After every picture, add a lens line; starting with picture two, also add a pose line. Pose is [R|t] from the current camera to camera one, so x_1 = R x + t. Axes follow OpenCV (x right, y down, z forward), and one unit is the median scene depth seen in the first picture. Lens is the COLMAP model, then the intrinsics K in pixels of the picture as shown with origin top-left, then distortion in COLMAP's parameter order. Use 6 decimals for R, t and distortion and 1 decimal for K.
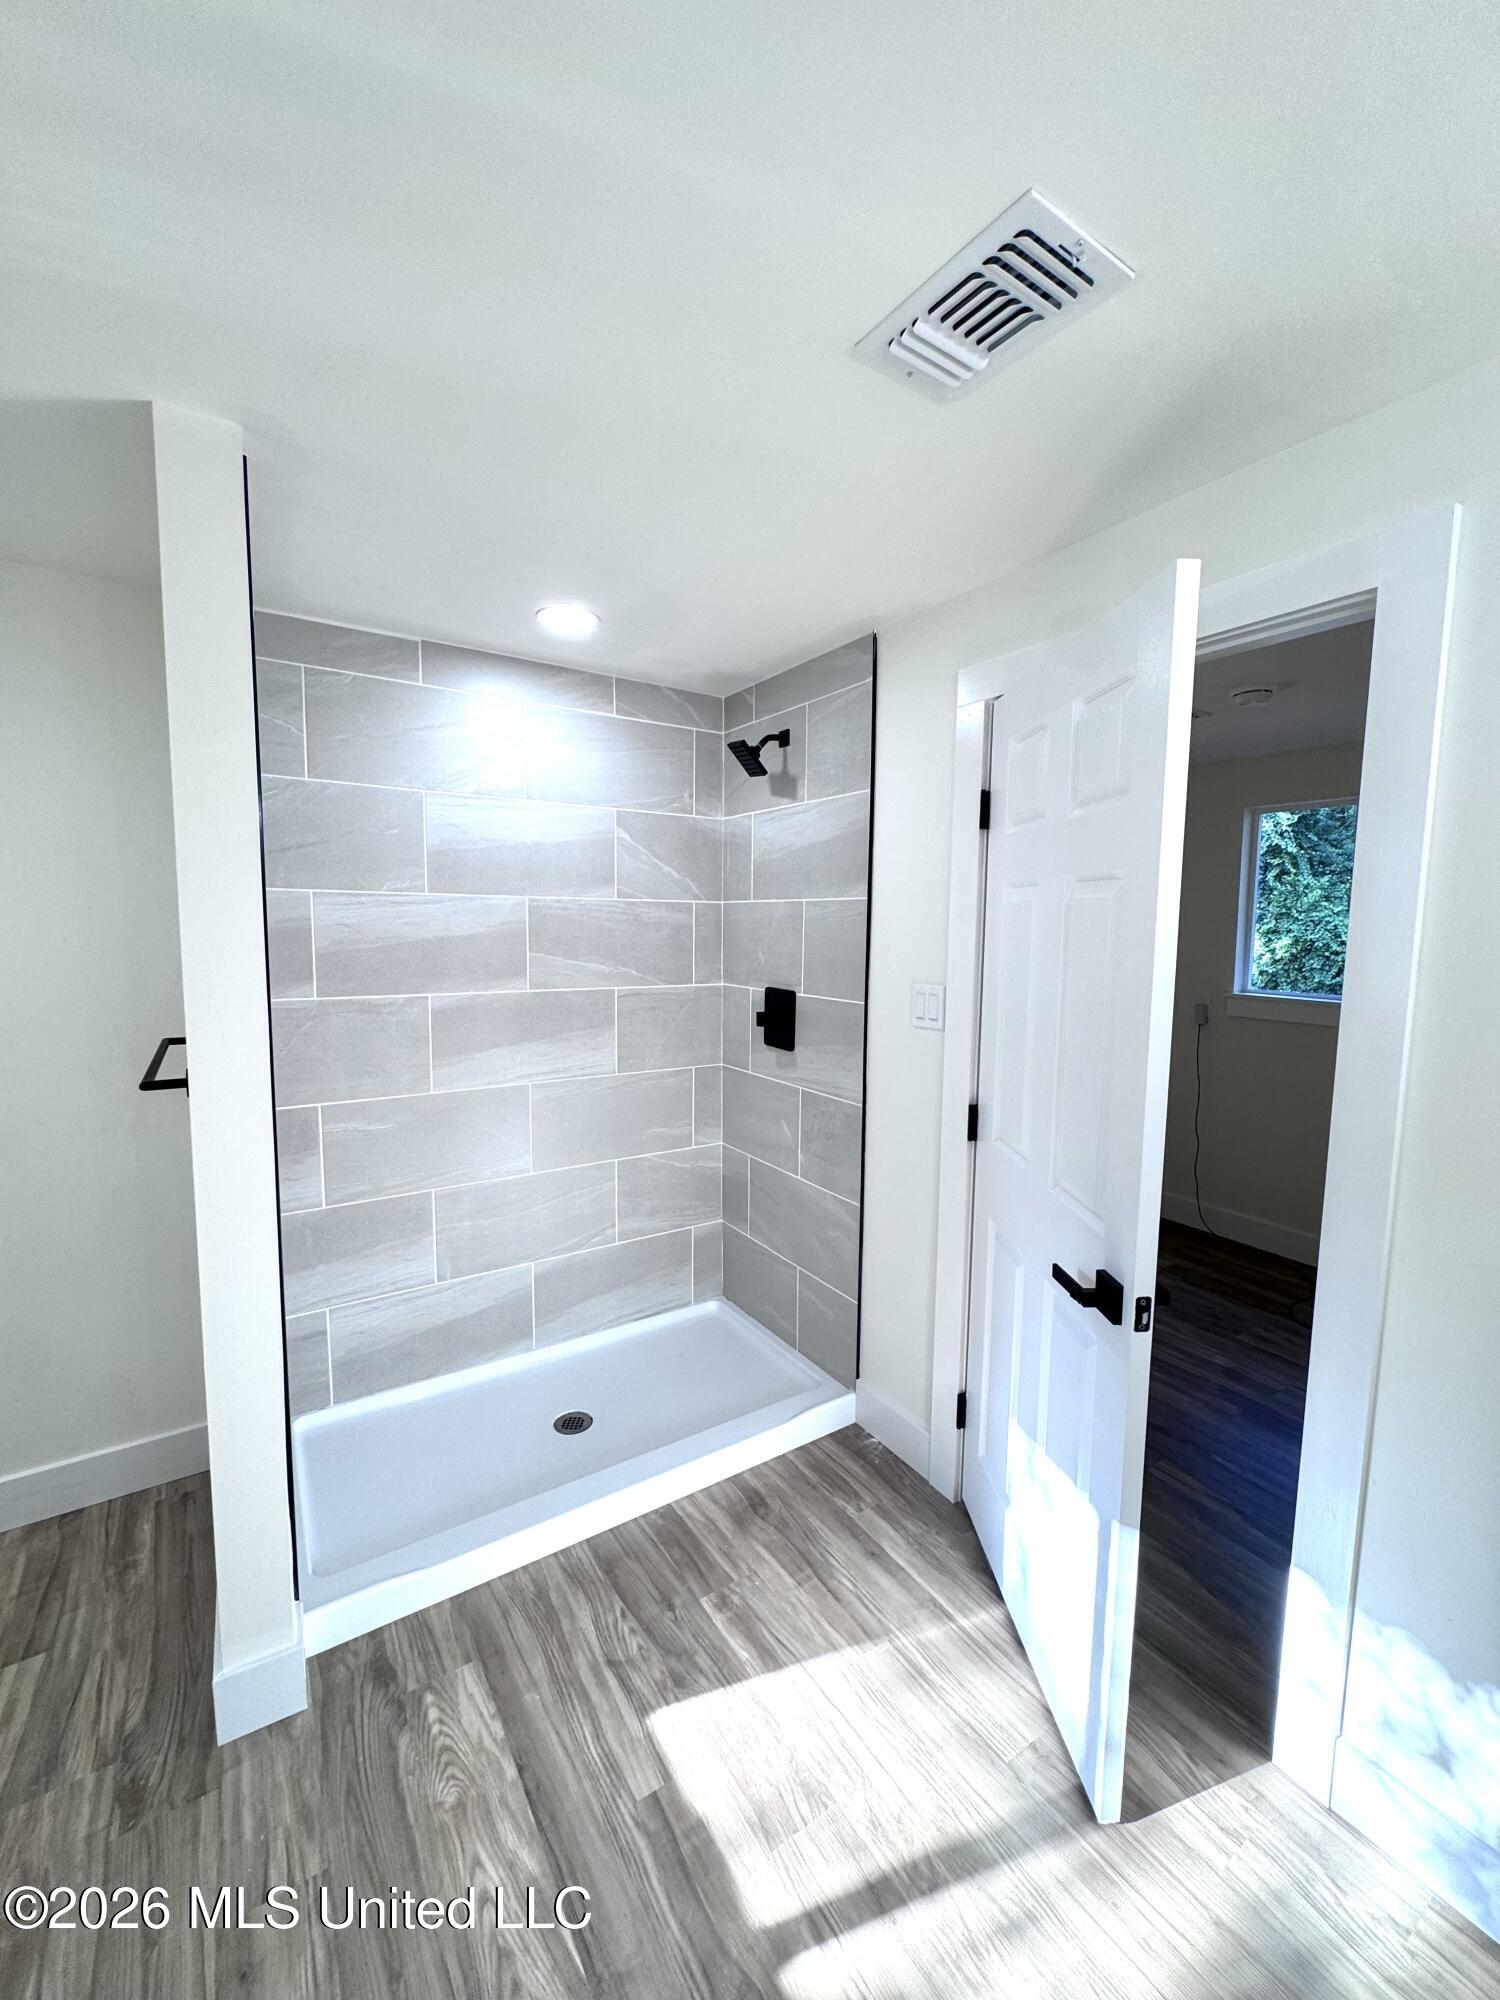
lens RADIAL K [[799.6, 0, 754.0], [0, 799.6, 998.5], [0, 0, 1]] dist [-0.003690, 0.000159]
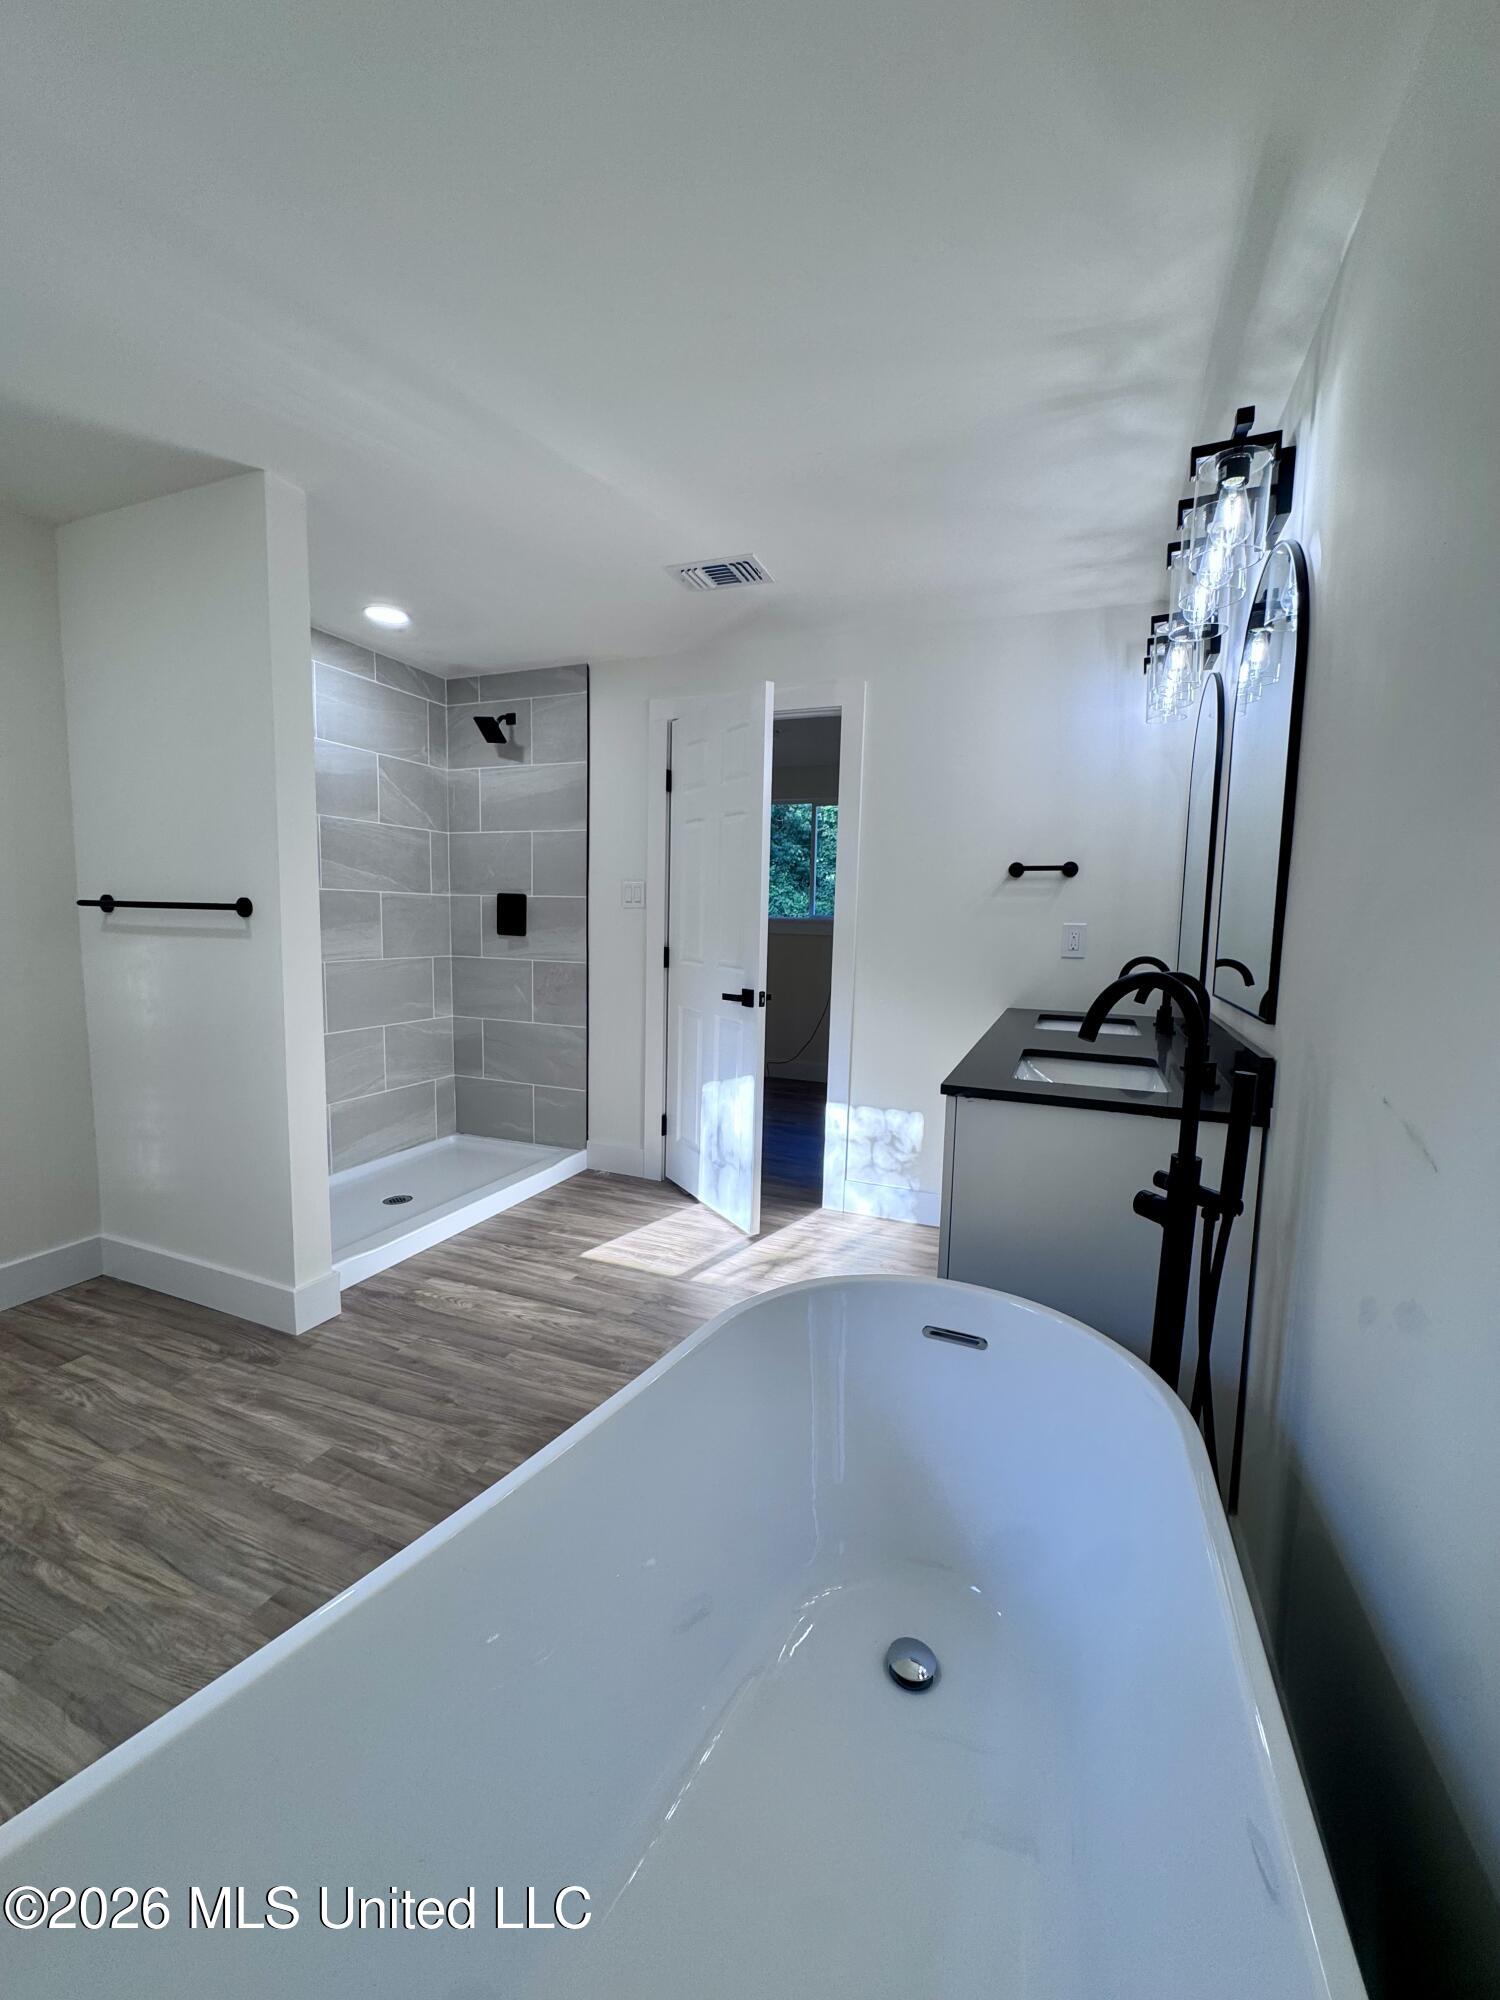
lens RADIAL K [[799.6, 0, 756.1], [0, 799.6, 999.2], [0, 0, 1]] dist [-0.003690, 0.000159]
pose [[0.820556, -0.051197, 0.569269, -0.483049], [0.040247, 0.998683, 0.031804, 0.166106], [-0.570147, -0.003186, 0.821536, -0.480899]]
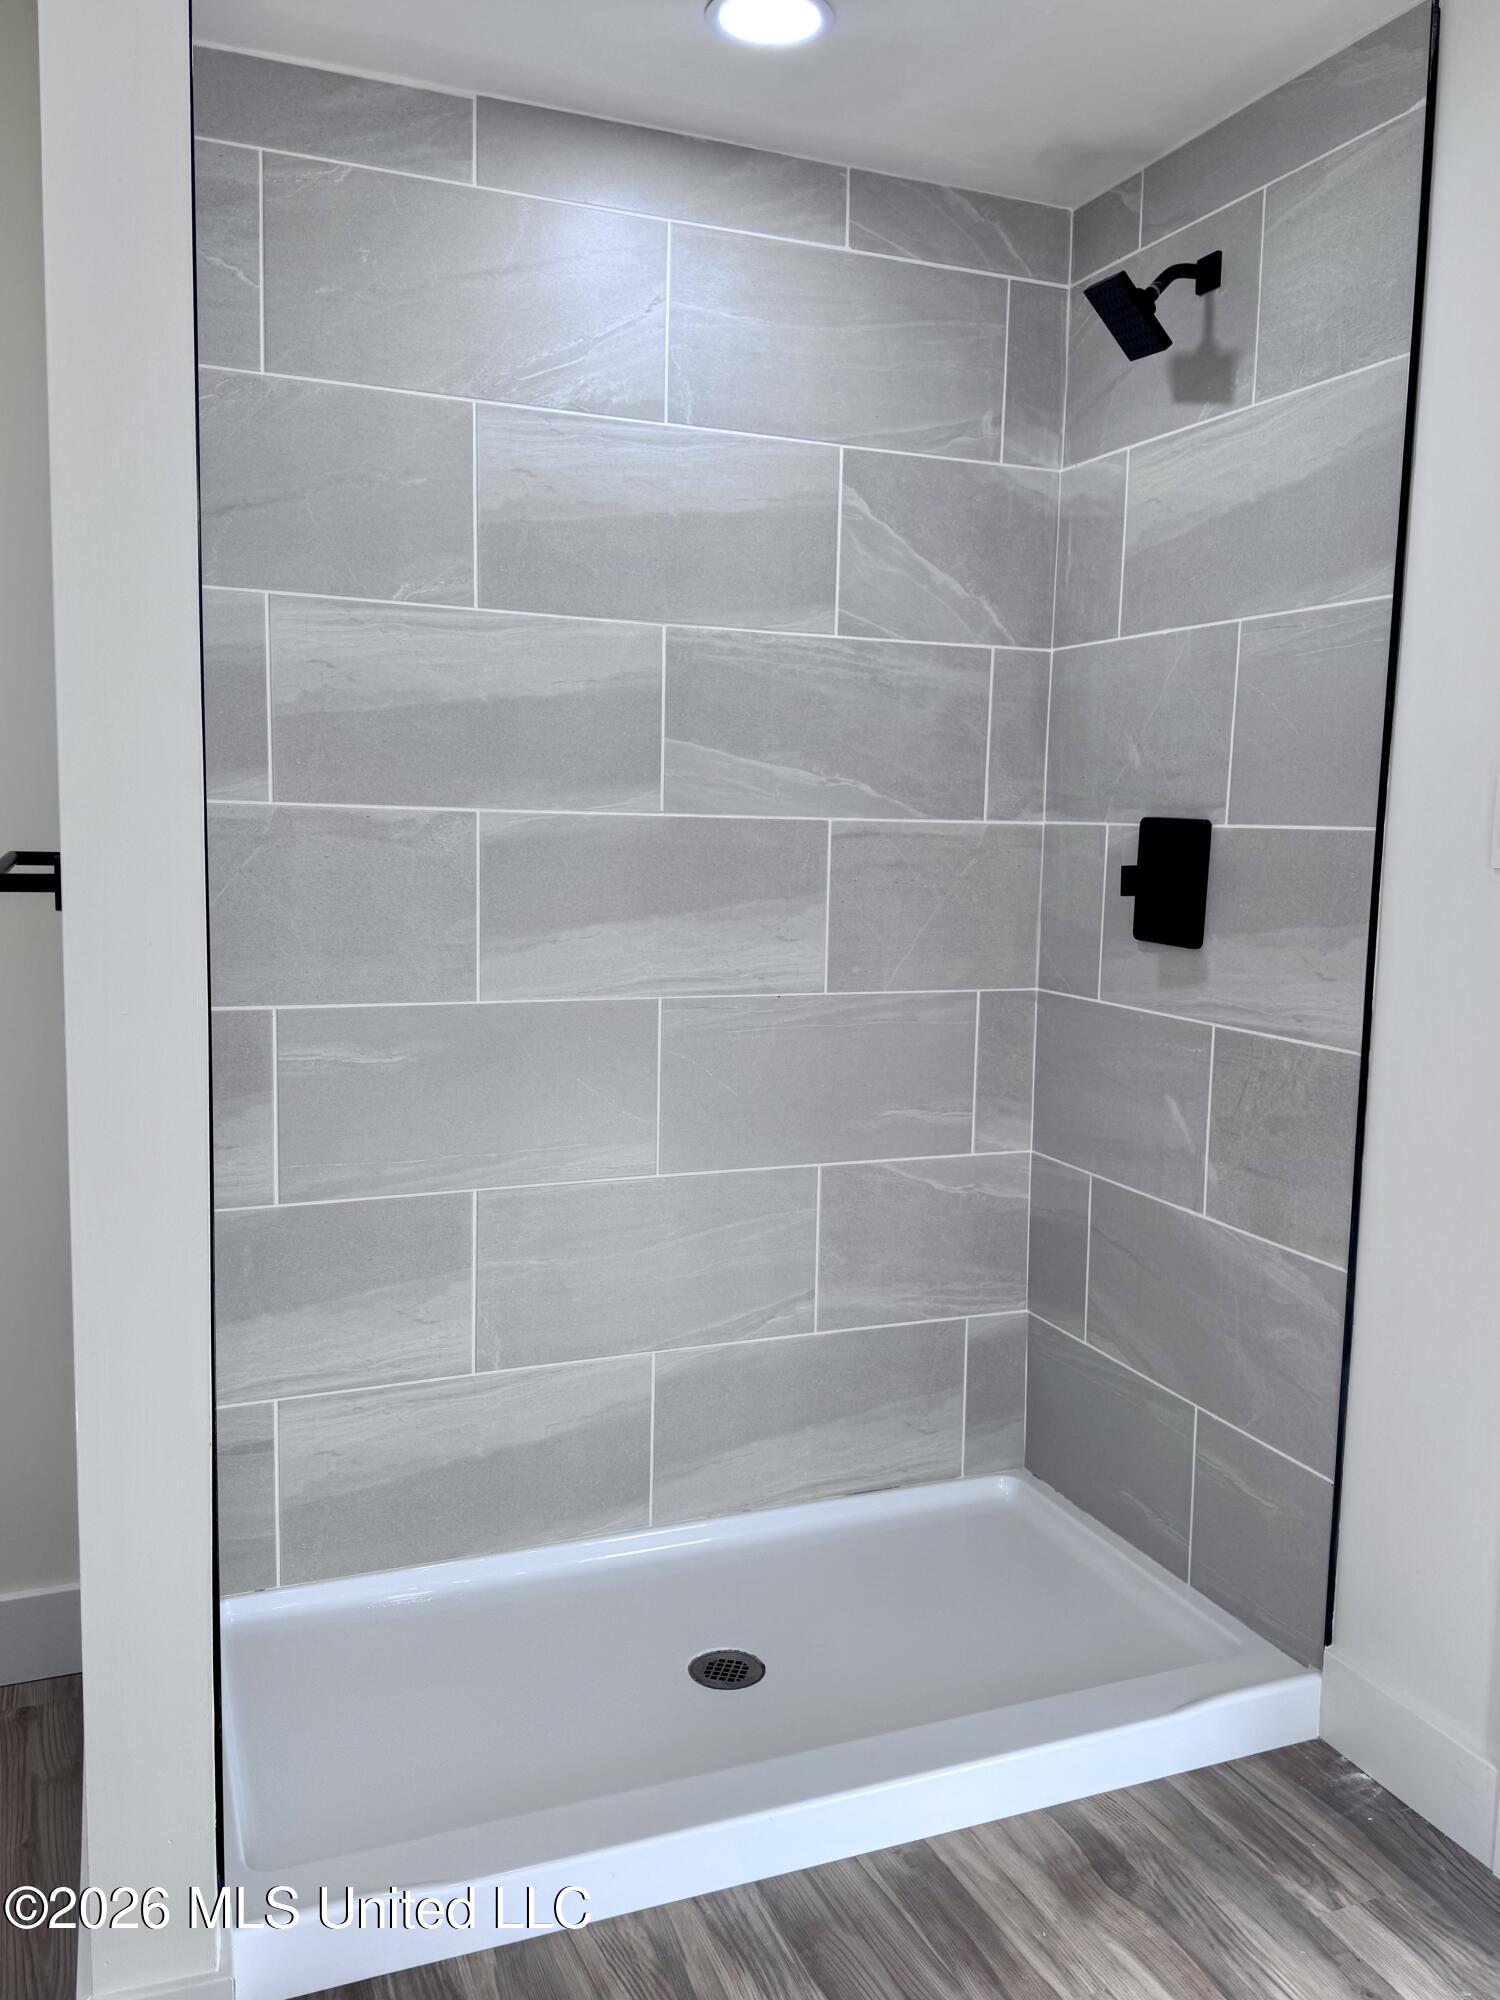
lens RADIAL K [[1583.8, 0, 758.4], [0, 1583.8, 1000.5], [0, 0, 1]] dist [0.069936, -0.084212]
pose [[0.982135, 0.033097, -0.185246, -0.035421], [-0.029369, 0.999308, 0.022829, 0.090938], [0.185873, -0.016980, 0.982427, 0.027676]]
